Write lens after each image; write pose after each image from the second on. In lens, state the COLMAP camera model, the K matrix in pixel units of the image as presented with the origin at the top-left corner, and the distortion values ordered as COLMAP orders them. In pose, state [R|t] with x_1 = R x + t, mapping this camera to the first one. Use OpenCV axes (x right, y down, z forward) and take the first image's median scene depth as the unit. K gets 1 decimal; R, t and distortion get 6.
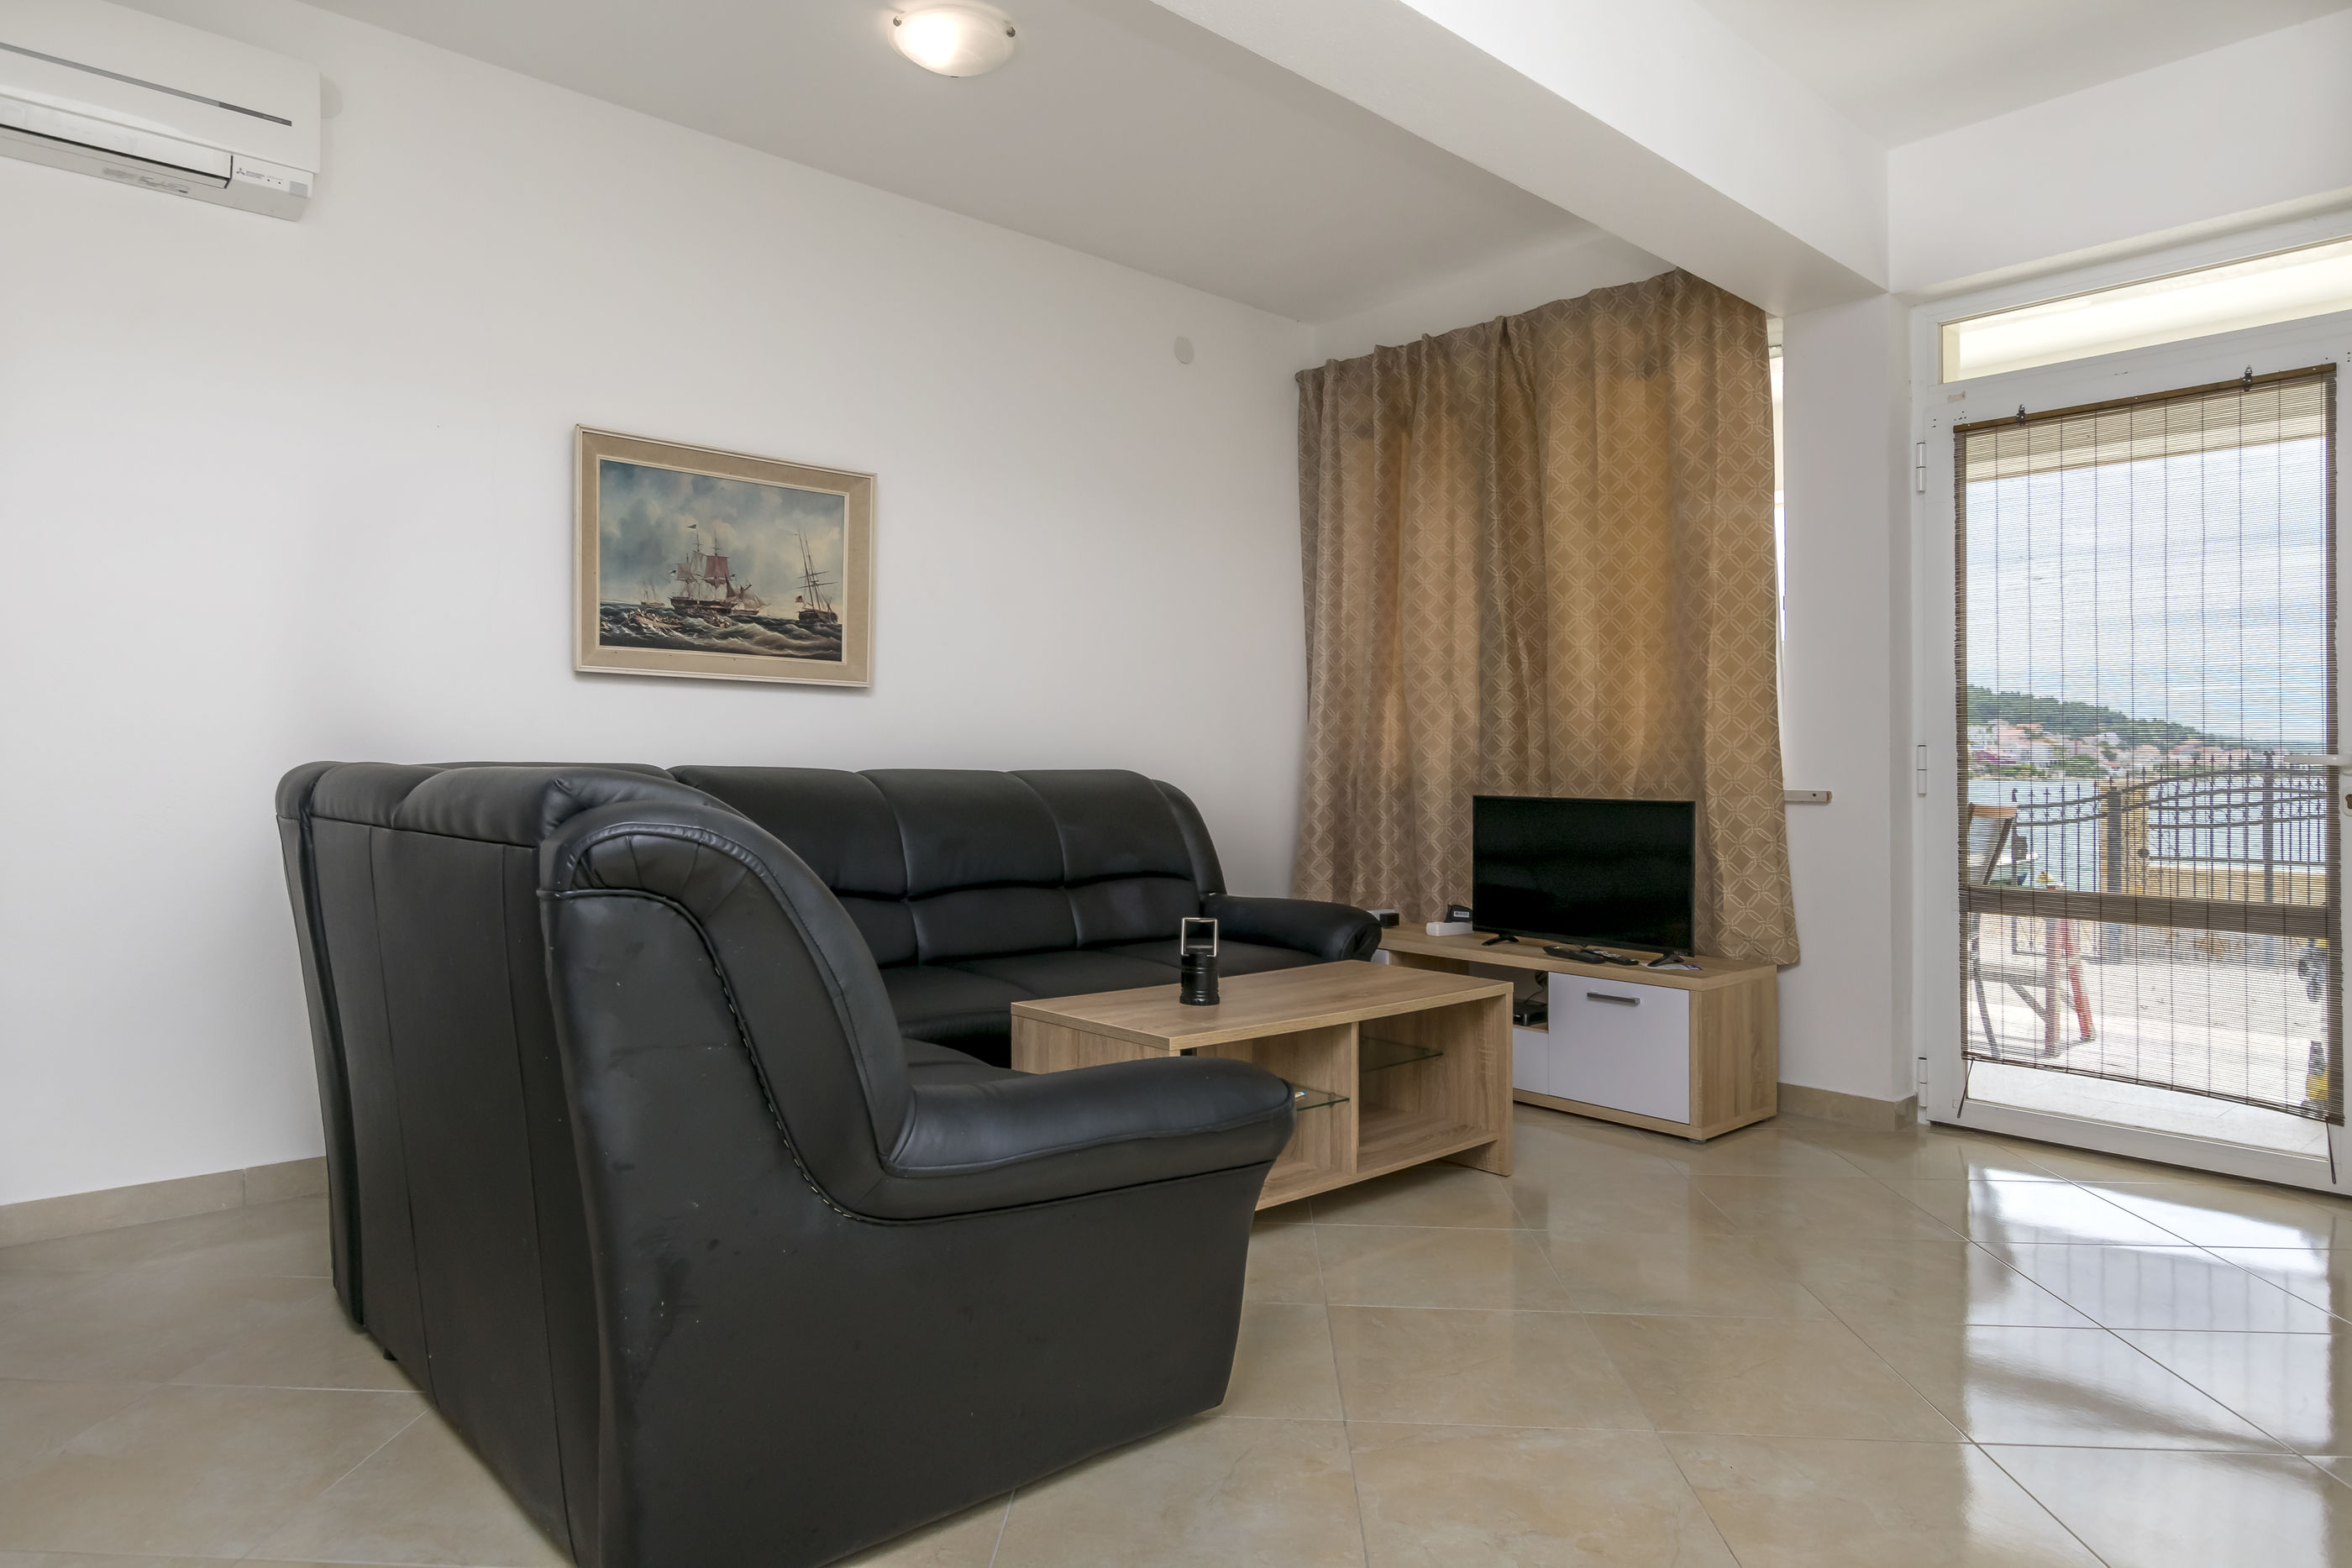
lens RADIAL K [[1423.8, 0, 1176.0], [0, 1423.8, 784.0], [0, 0, 1]] dist [0.004353, -0.001618]
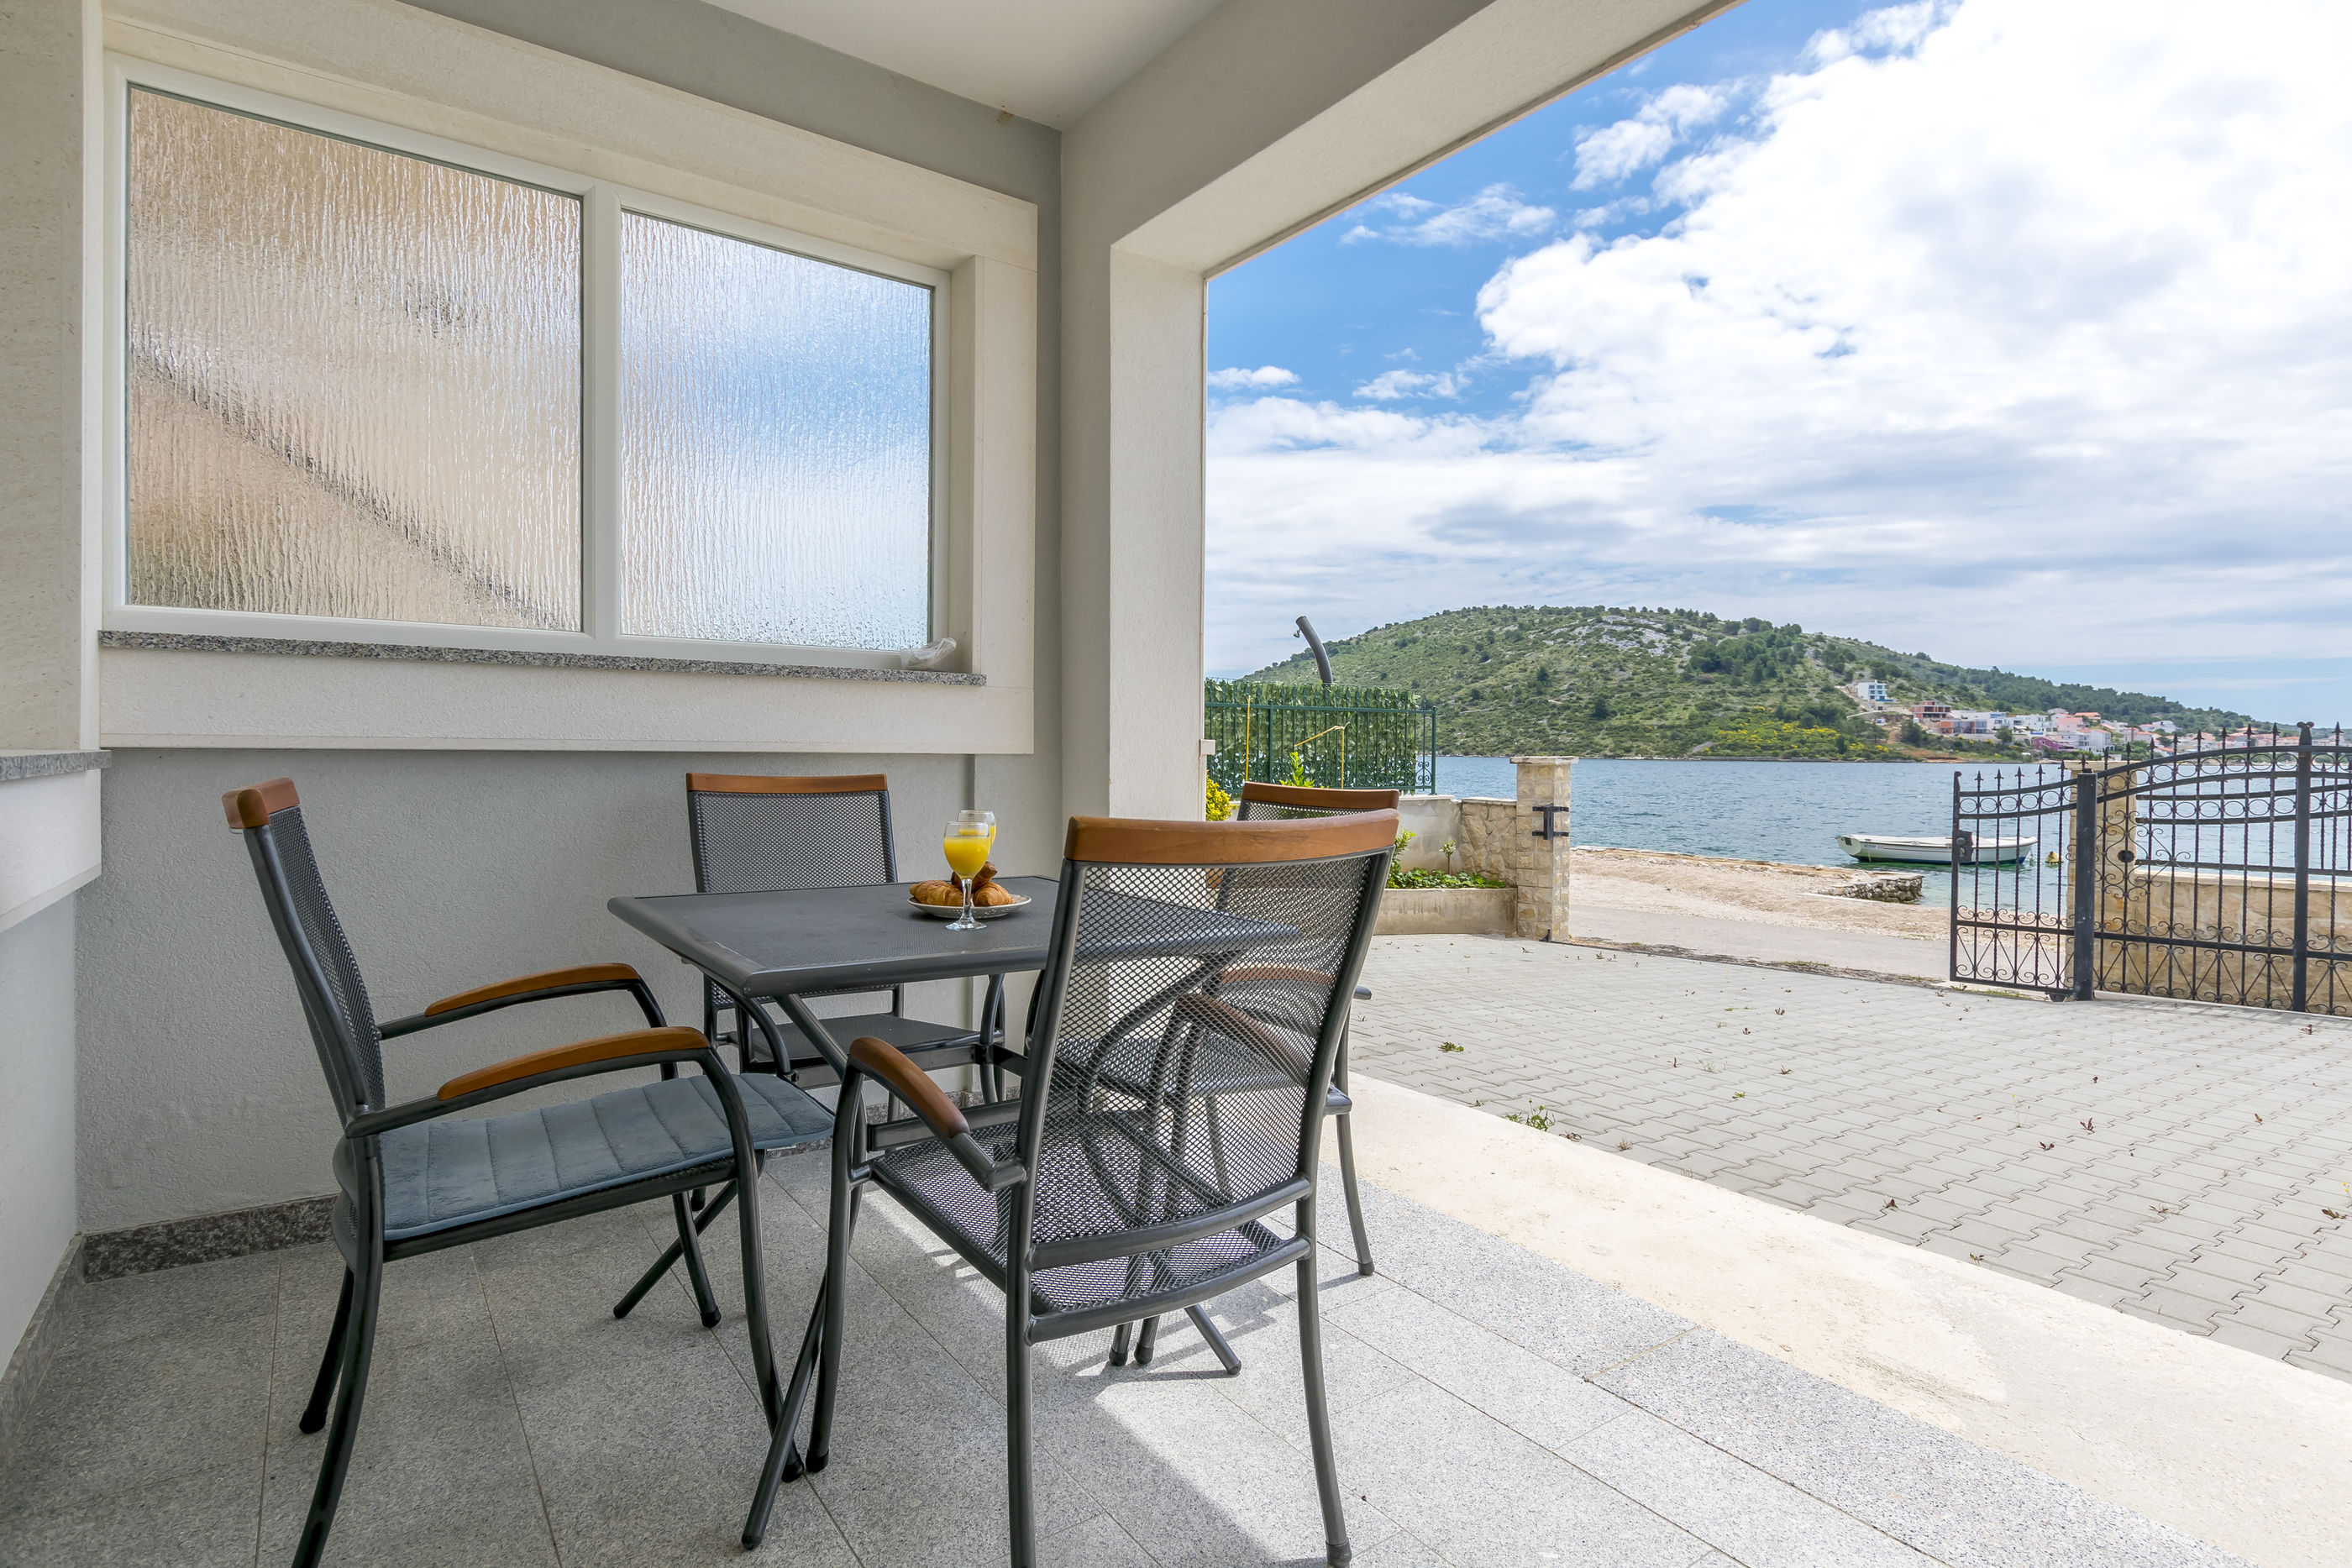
lens RADIAL K [[1192.0, 0, 1176.0], [0, 1192.0, 784.0], [0, 0, 1]] dist [-0.001636, -0.001458]
pose [[0.993447, 0.004635, -0.114200, 0.142941], [-0.002825, 0.999868, 0.016007, 0.000503], [0.114259, -0.015580, 0.993329, 0.179509]]
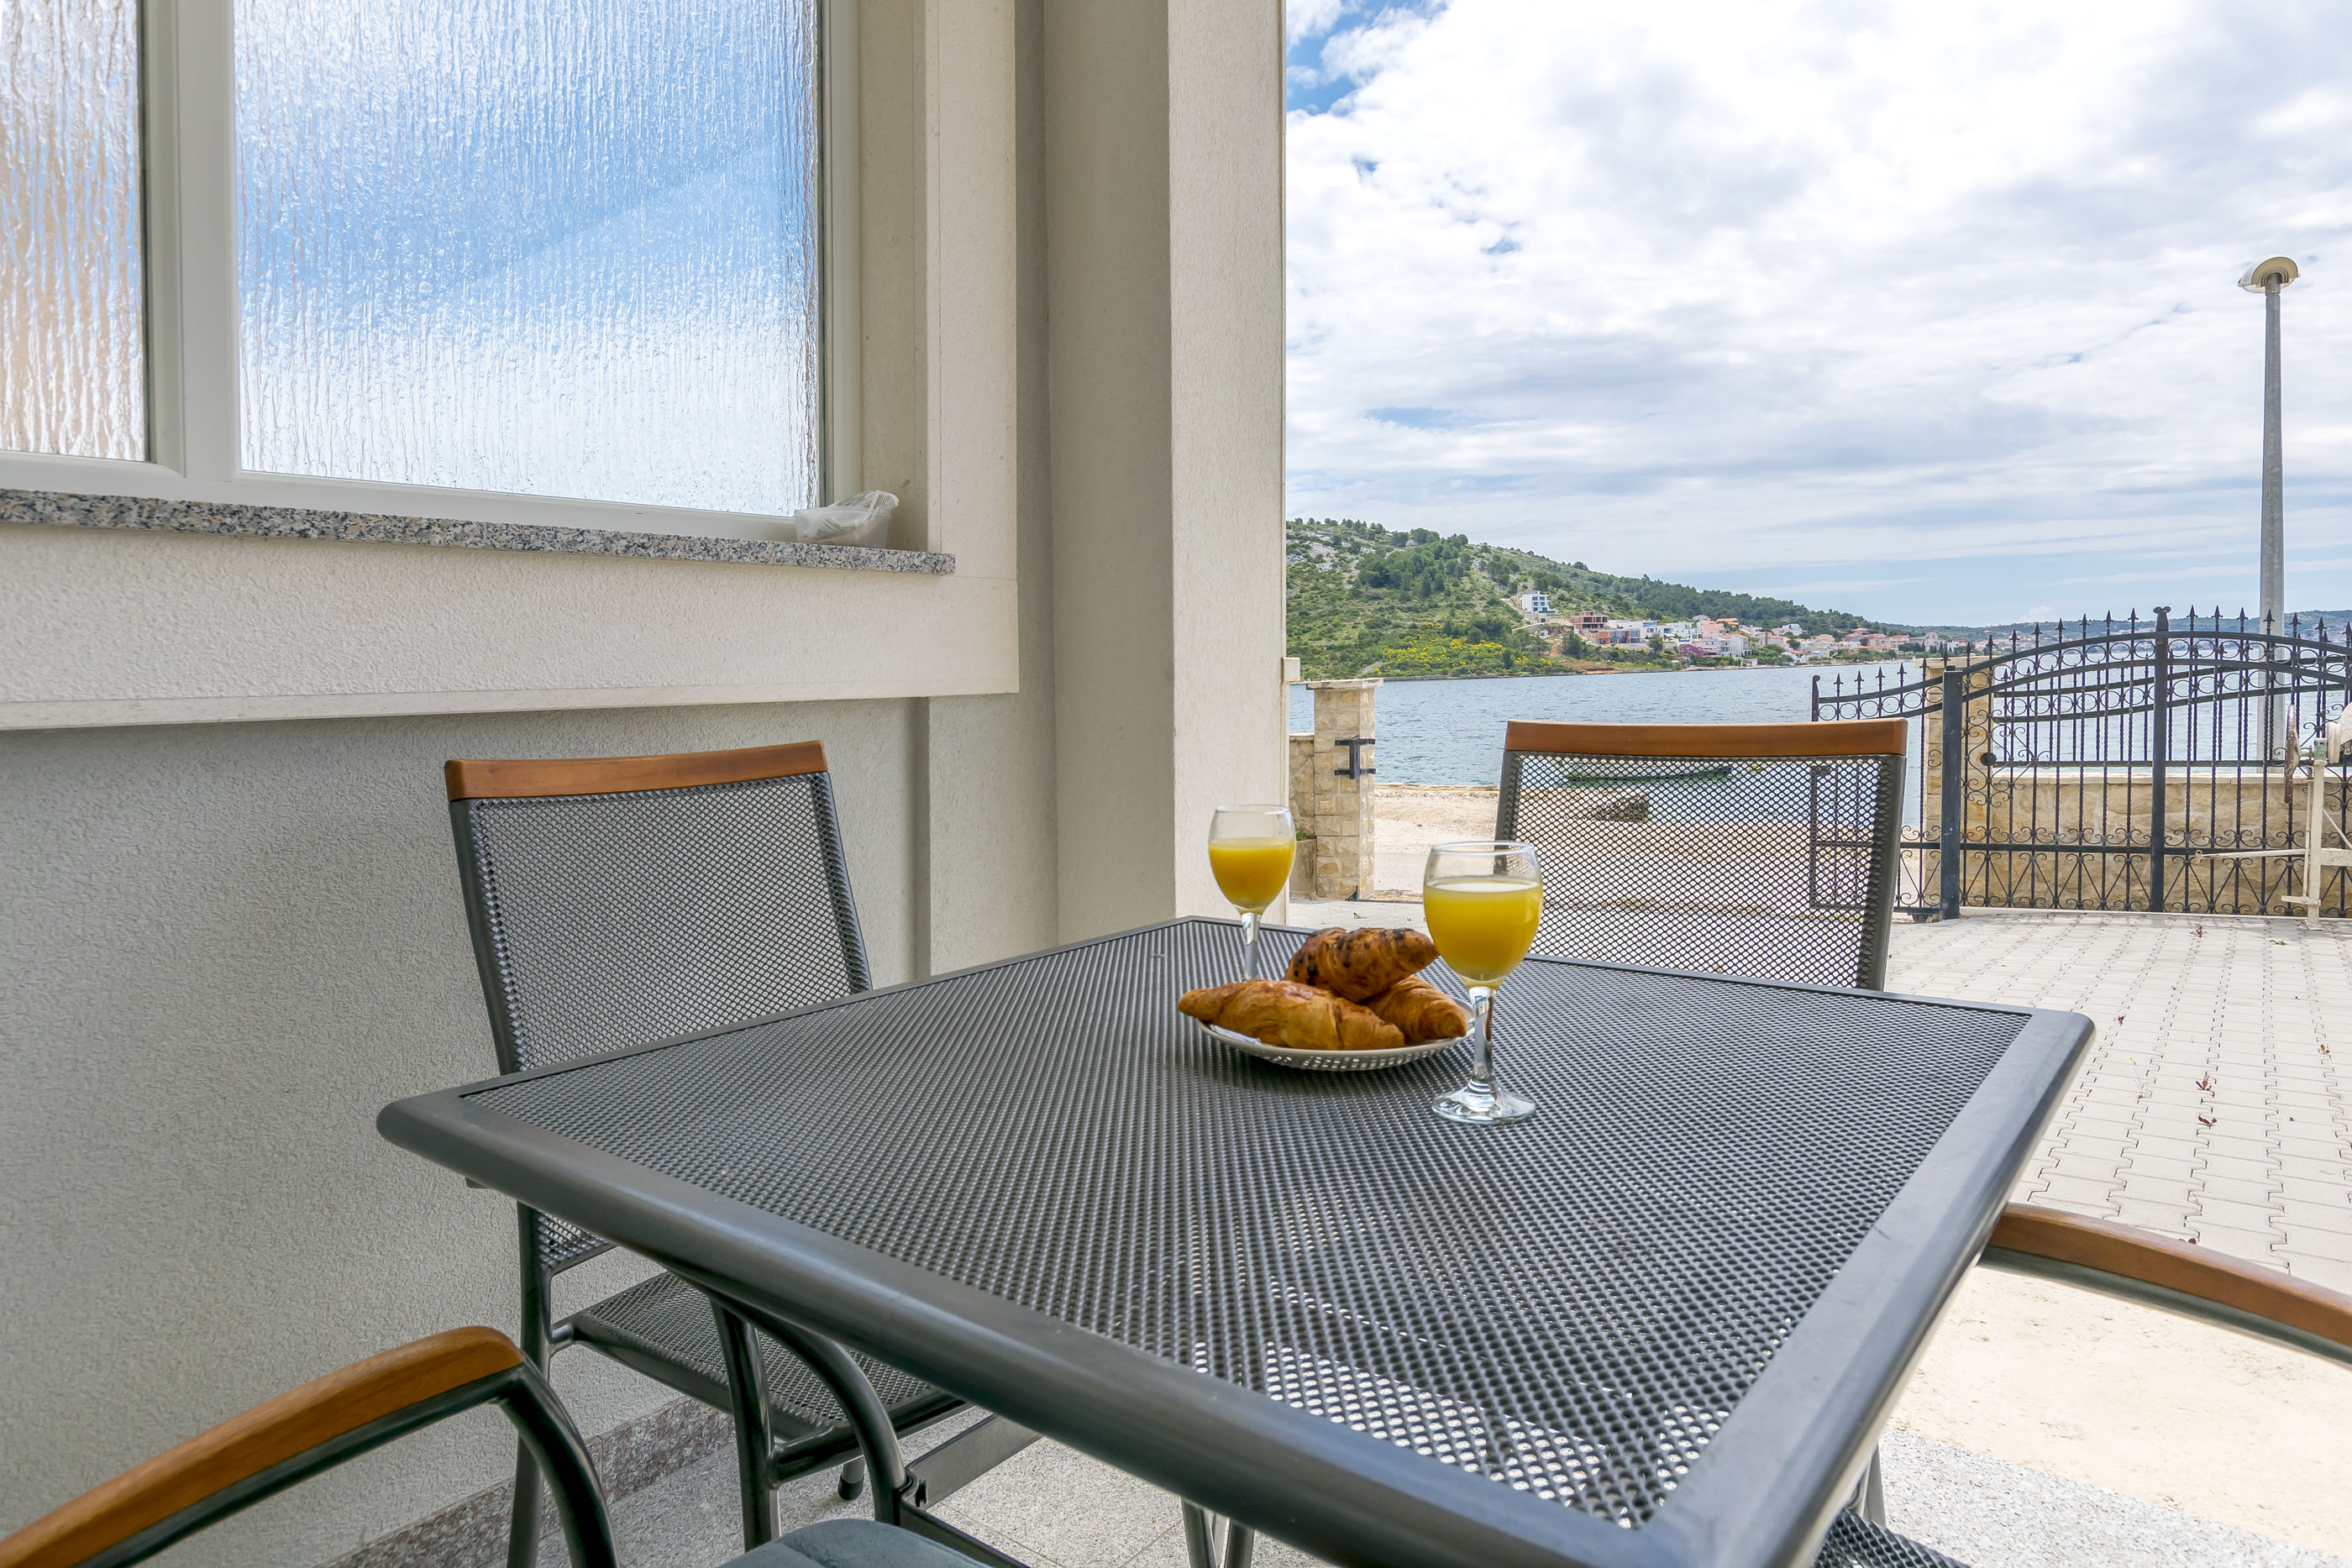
lens RADIAL K [[1381.7, 0, 1179.6], [0, 1381.7, 691.7], [0, 0, 1]] dist [-0.004370, -0.000760]
pose [[0.986183, -0.042810, 0.160033, 0.100967], [0.043979, 0.999025, -0.003771, -0.000042], [-0.159715, 0.010757, 0.987105, 0.227936]]
